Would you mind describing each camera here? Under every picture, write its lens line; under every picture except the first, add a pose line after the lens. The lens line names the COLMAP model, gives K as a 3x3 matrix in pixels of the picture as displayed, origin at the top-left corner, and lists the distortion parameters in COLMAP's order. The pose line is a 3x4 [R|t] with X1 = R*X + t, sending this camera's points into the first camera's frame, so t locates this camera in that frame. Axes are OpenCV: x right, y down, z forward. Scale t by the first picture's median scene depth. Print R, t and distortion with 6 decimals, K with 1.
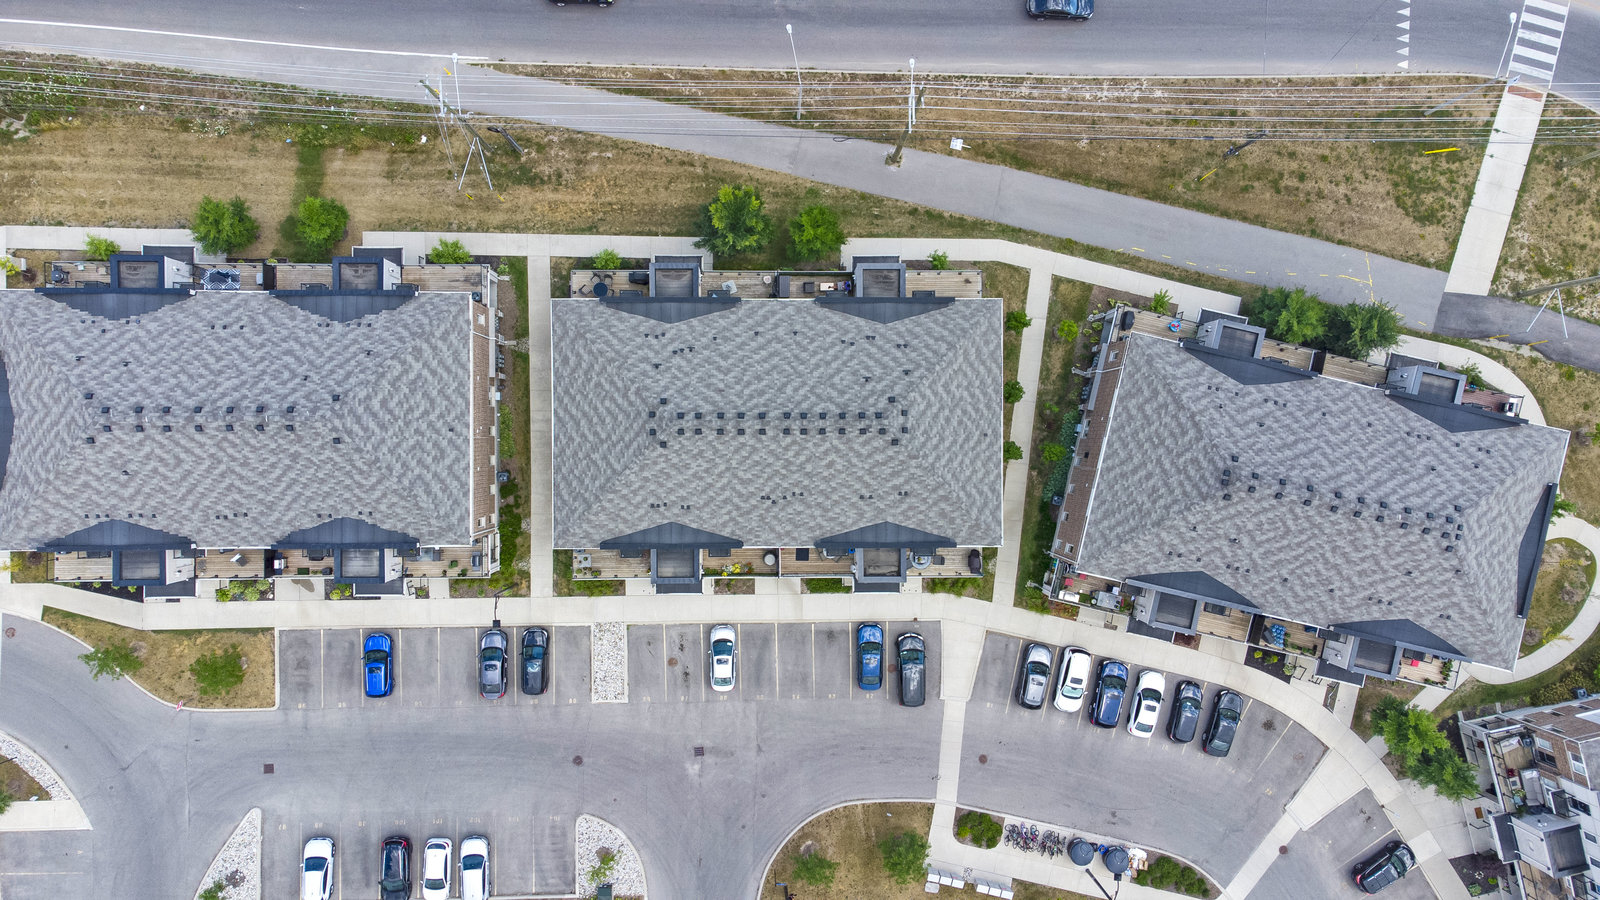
lens RADIAL K [[1212.3, 0, 793.2], [0, 1212.3, 452.7], [0, 0, 1]] dist [0.010667, 0.070885]
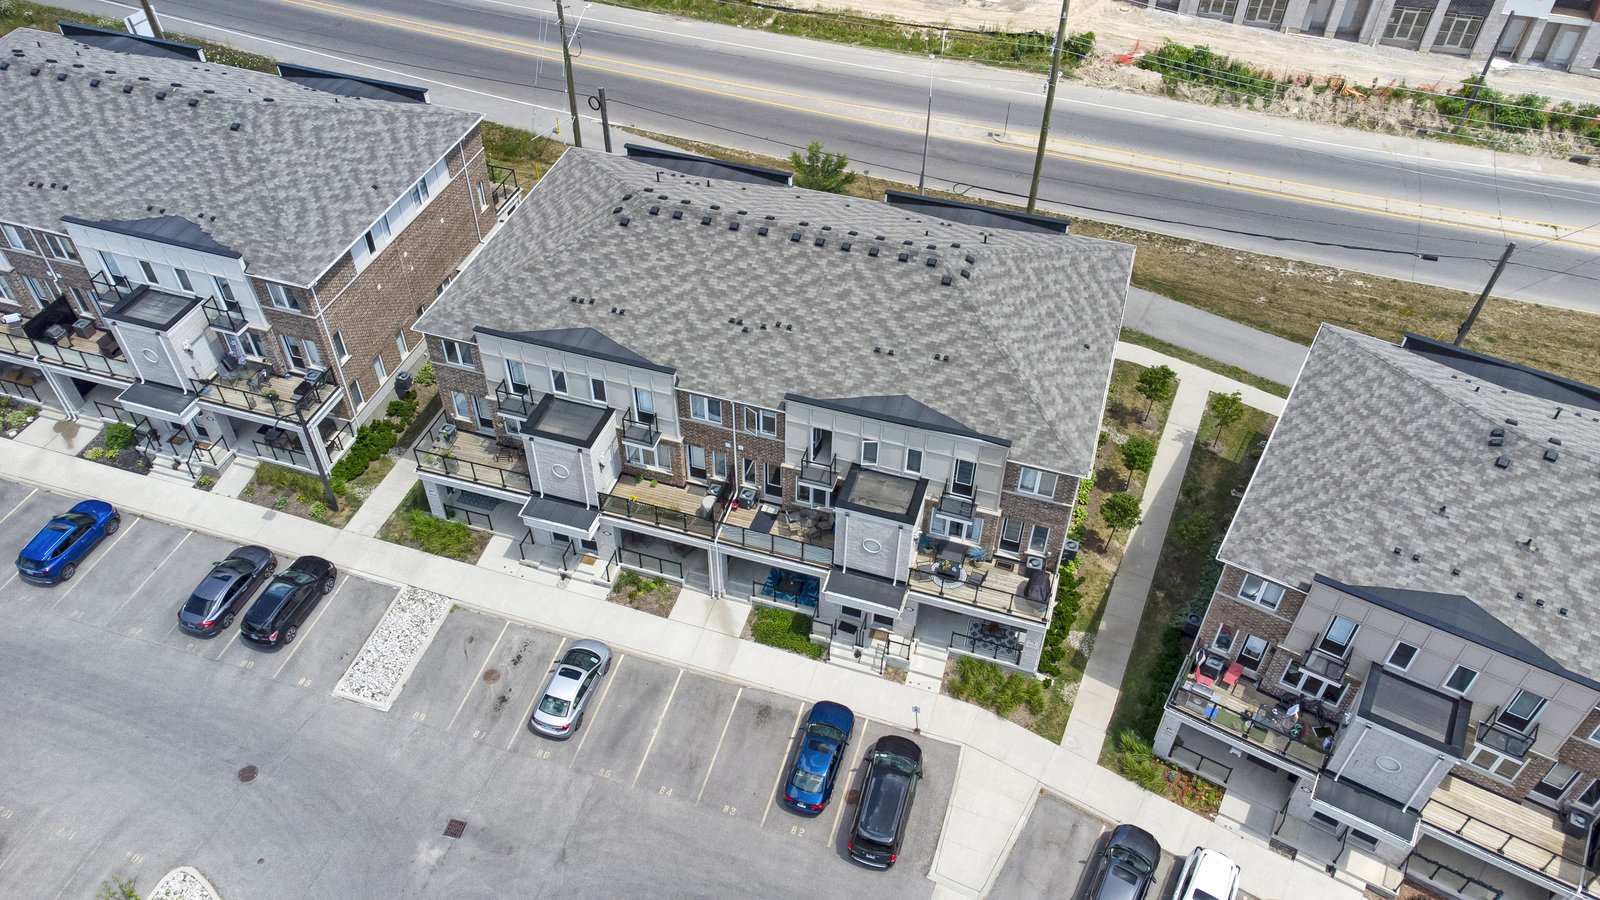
lens RADIAL K [[1212.3, 0, 794.1], [0, 1212.3, 452.1], [0, 0, 1]] dist [0.010667, 0.070885]
pose [[0.952401, 0.199060, -0.230883, 0.172001], [-0.304644, 0.649154, -0.696987, 0.527597], [0.011136, 0.734149, 0.678897, 0.598872]]
